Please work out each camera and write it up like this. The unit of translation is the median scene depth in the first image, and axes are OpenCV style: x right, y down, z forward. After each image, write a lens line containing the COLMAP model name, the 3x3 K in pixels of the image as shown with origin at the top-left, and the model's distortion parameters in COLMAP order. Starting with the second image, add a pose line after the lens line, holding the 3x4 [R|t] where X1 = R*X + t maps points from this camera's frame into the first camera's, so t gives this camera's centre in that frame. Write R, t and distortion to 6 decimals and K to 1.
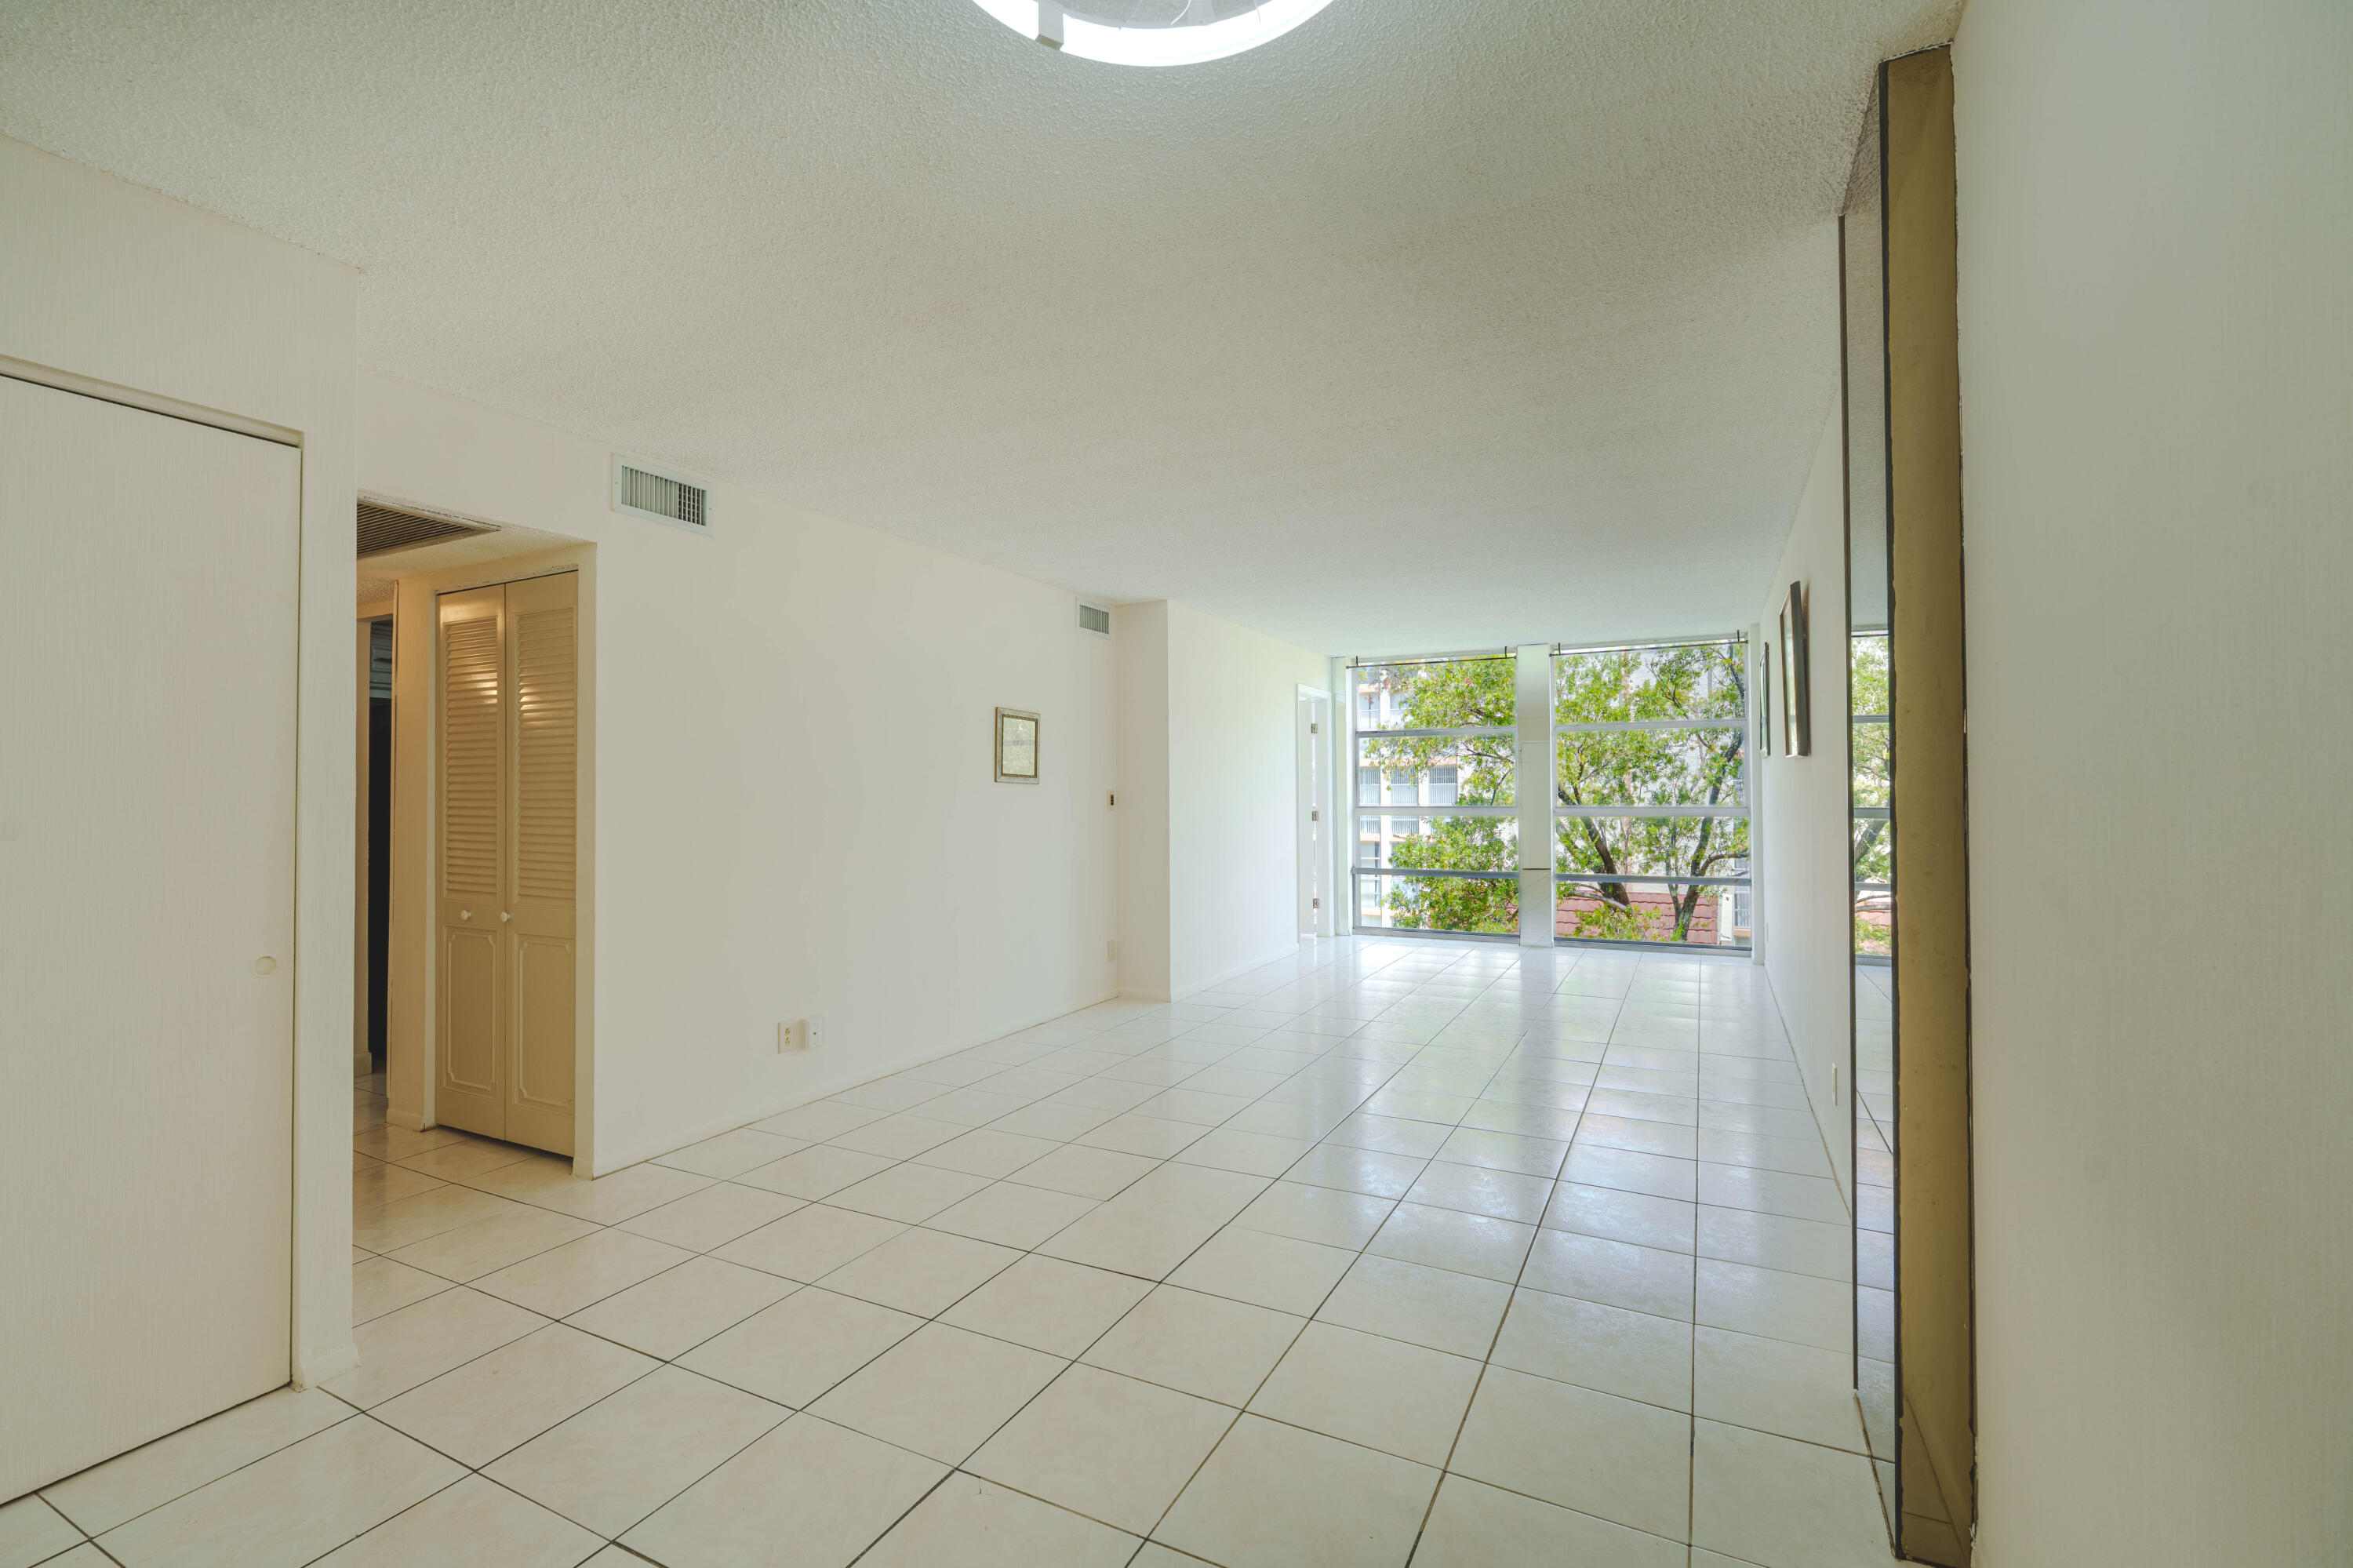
lens RADIAL K [[1049.6, 0, 1188.0], [0, 1049.6, 782.3], [0, 0, 1]] dist [-0.014070, 0.000571]
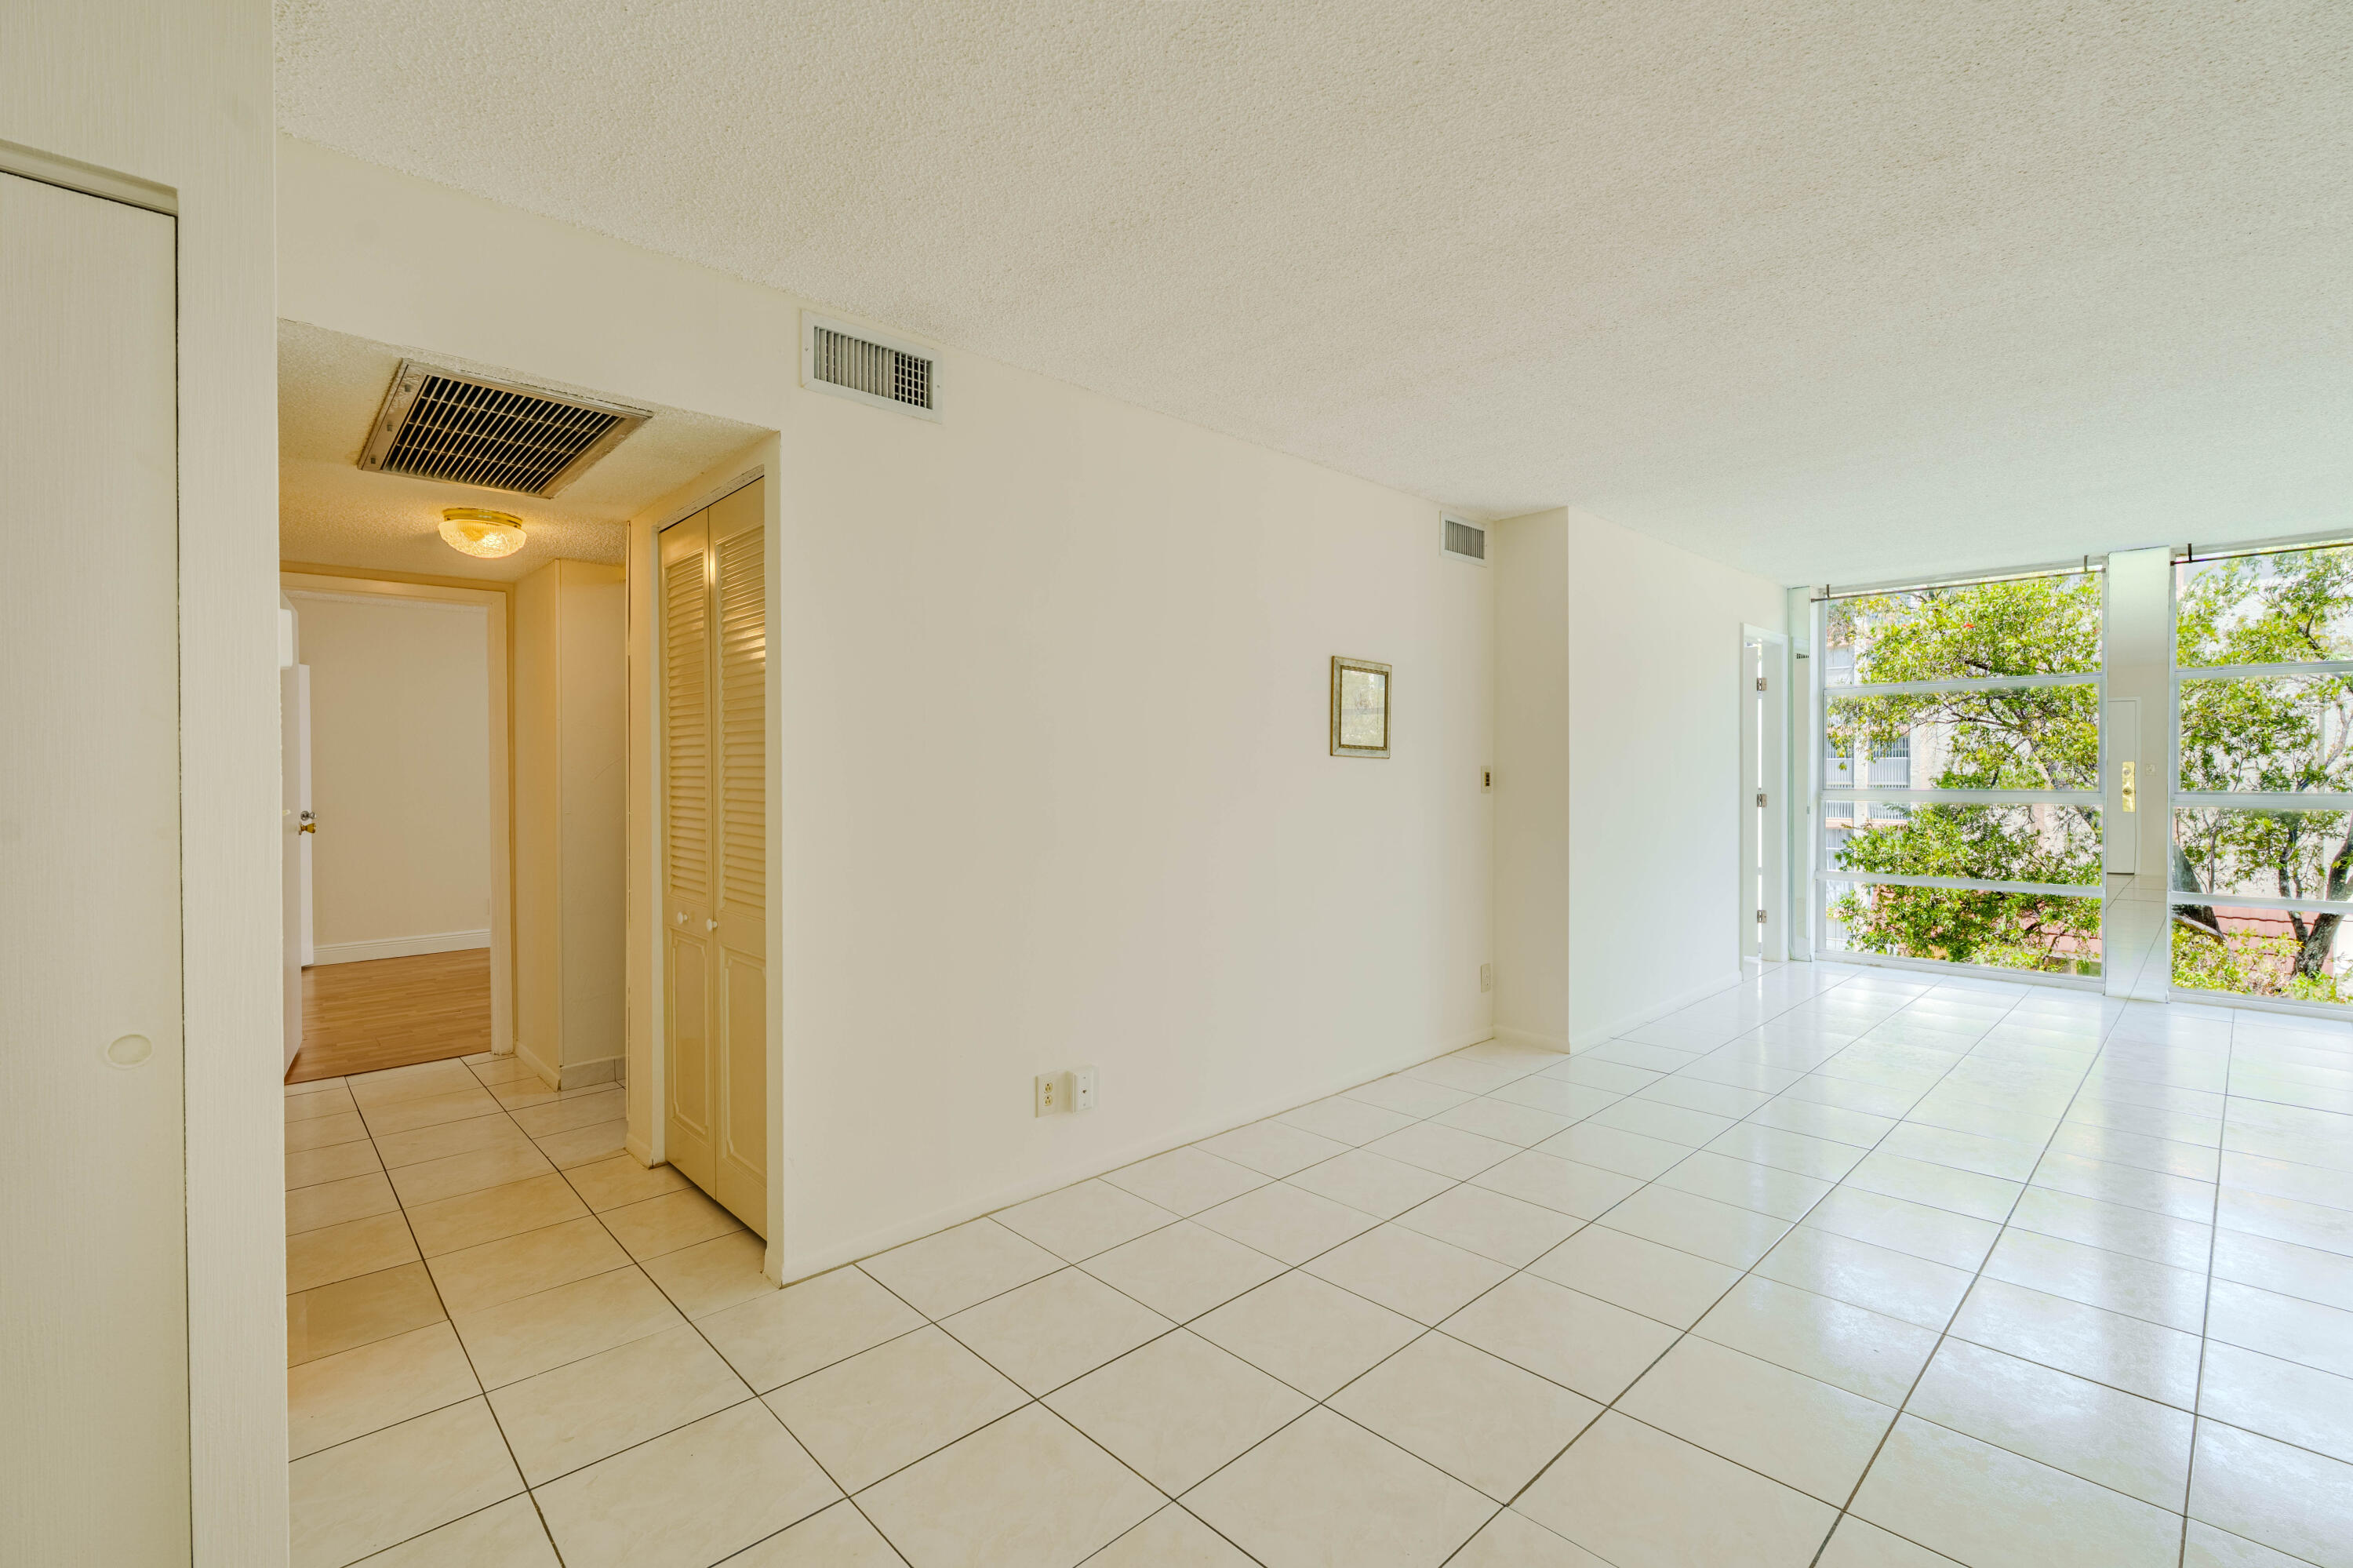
lens RADIAL K [[1031.3, 0, 1168.2], [0, 1031.3, 782.3], [0, 0, 1]] dist [-0.008864, 0.000714]
pose [[0.937858, 0.006899, -0.346951, -0.028953], [0.001394, 0.999719, 0.023646, 0.000809], [0.347017, -0.022661, 0.937585, 0.211521]]
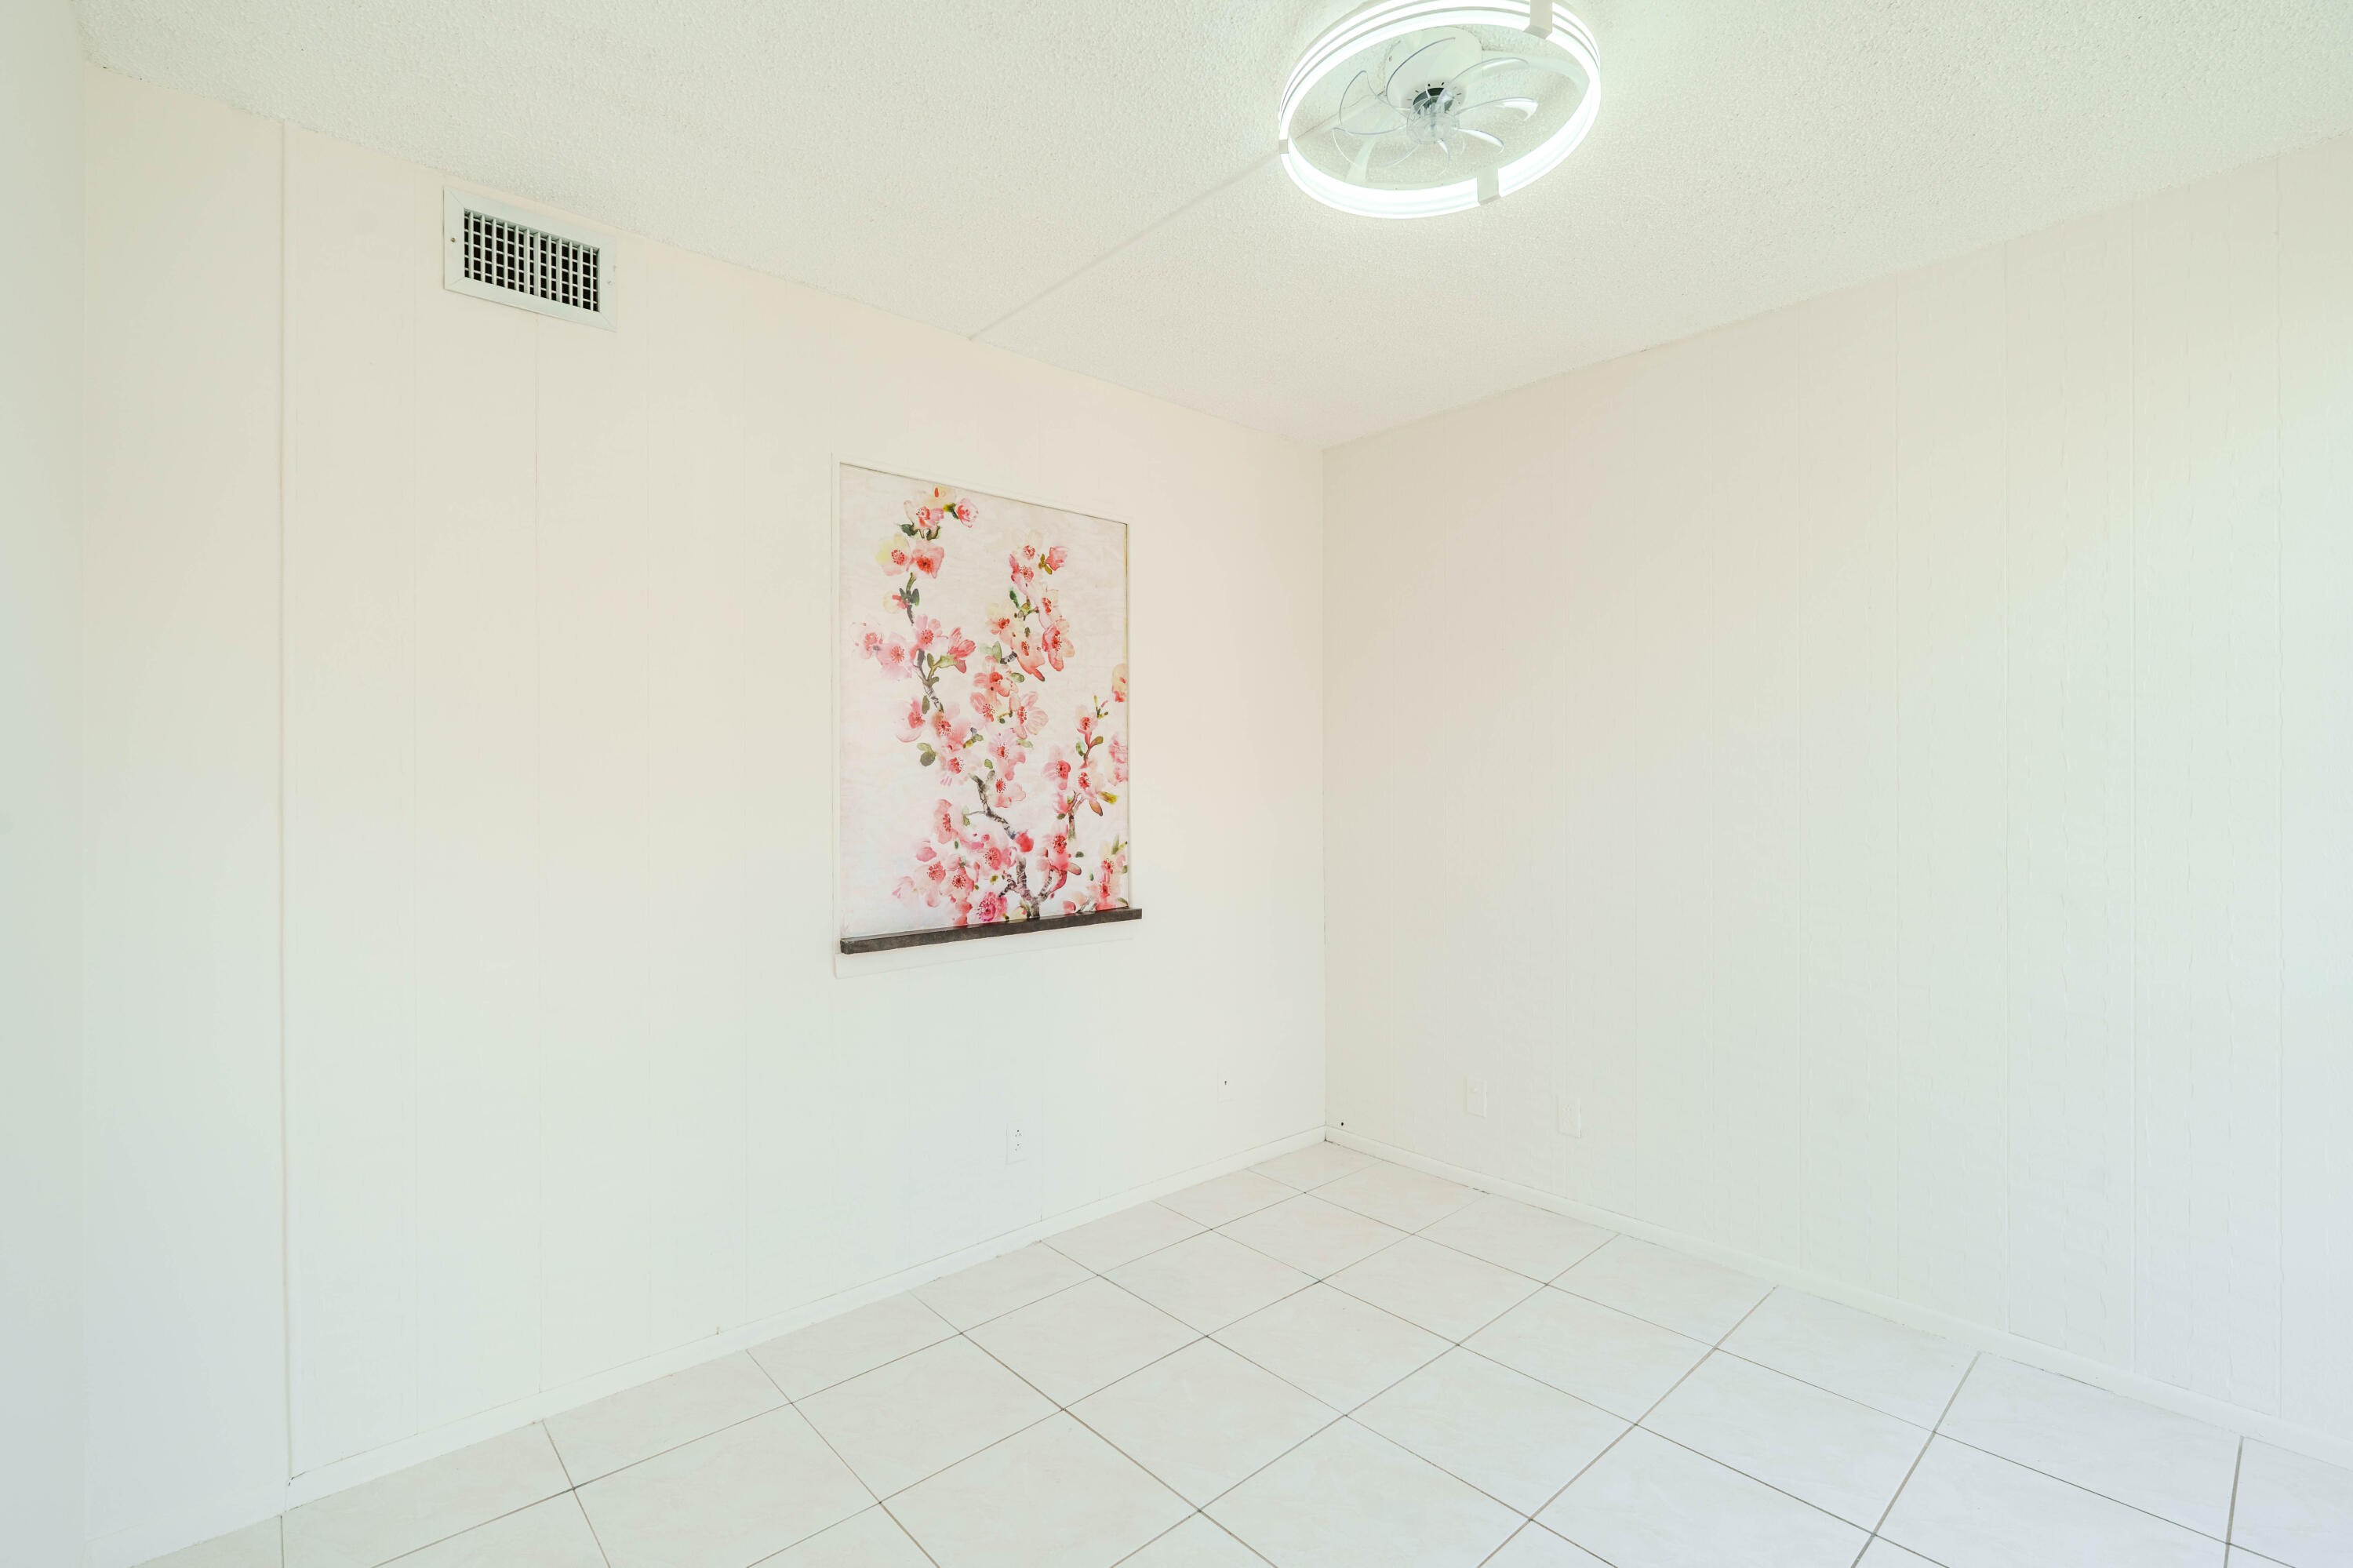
lens RADIAL K [[1044.1, 0, 1187.7], [0, 1044.1, 781.9], [0, 0, 1]] dist [0.000901, -0.000060]
pose [[0.936703, 0.014325, -0.349833, 0.028235], [-0.006072, 0.999677, 0.024674, -0.000875], [0.350073, -0.020988, 0.936487, 0.325546]]
